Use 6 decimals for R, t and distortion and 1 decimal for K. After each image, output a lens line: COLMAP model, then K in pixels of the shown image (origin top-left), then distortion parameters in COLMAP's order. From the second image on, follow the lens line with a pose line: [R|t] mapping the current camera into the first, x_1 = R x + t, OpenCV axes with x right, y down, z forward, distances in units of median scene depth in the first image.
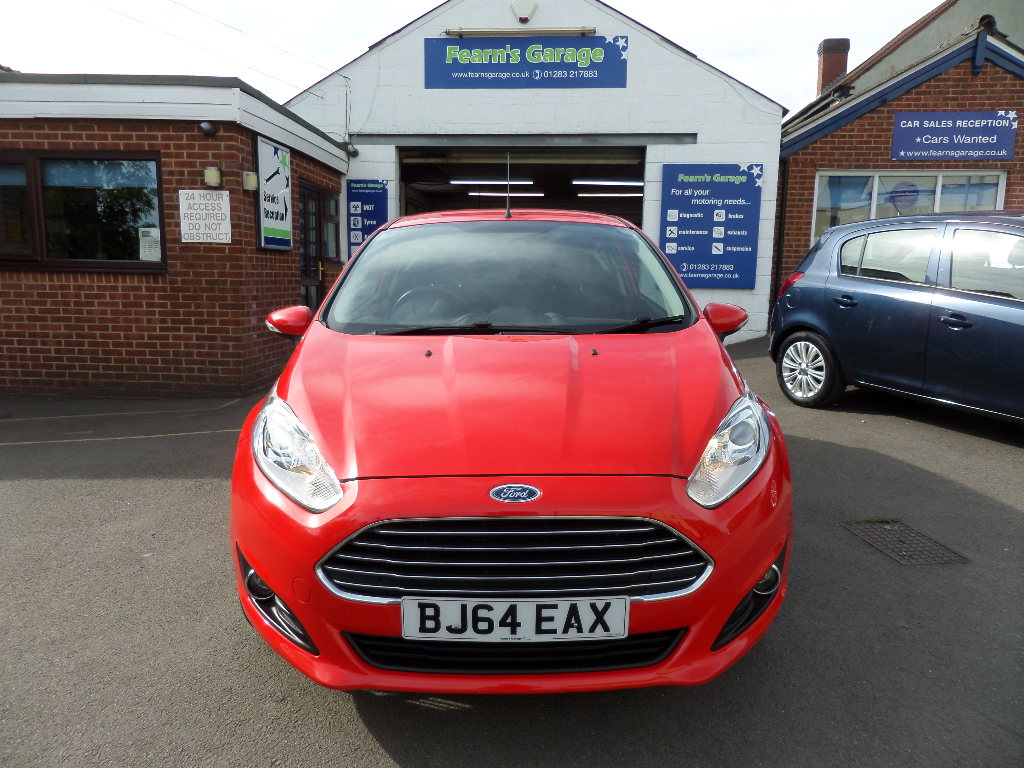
lens RADIAL K [[740.6, 0, 518.0], [0, 740.6, 383.0], [0, 0, 1]] dist [0.026189, -0.006946]
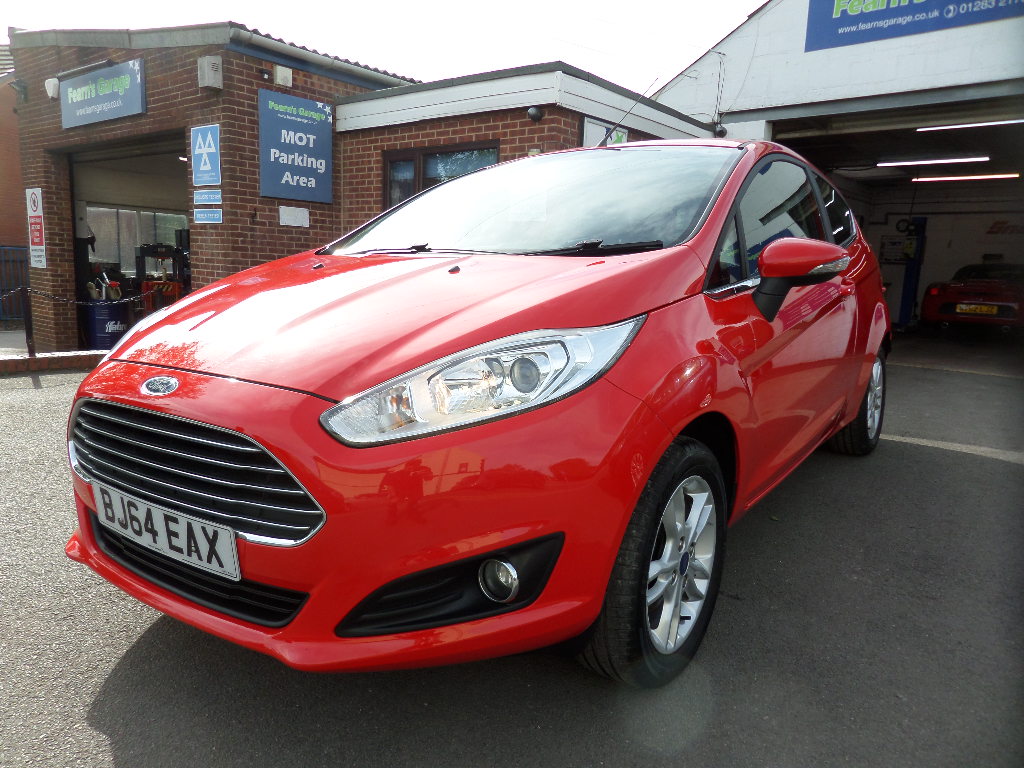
lens RADIAL K [[740.6, 0, 518.0], [0, 740.6, 383.0], [0, 0, 1]] dist [0.026189, -0.006946]
pose [[0.807046, 0.107779, -0.580569, 0.223952], [-0.114454, 0.993107, 0.025262, 0.018961], [0.579290, 0.046061, 0.813819, 0.133763]]
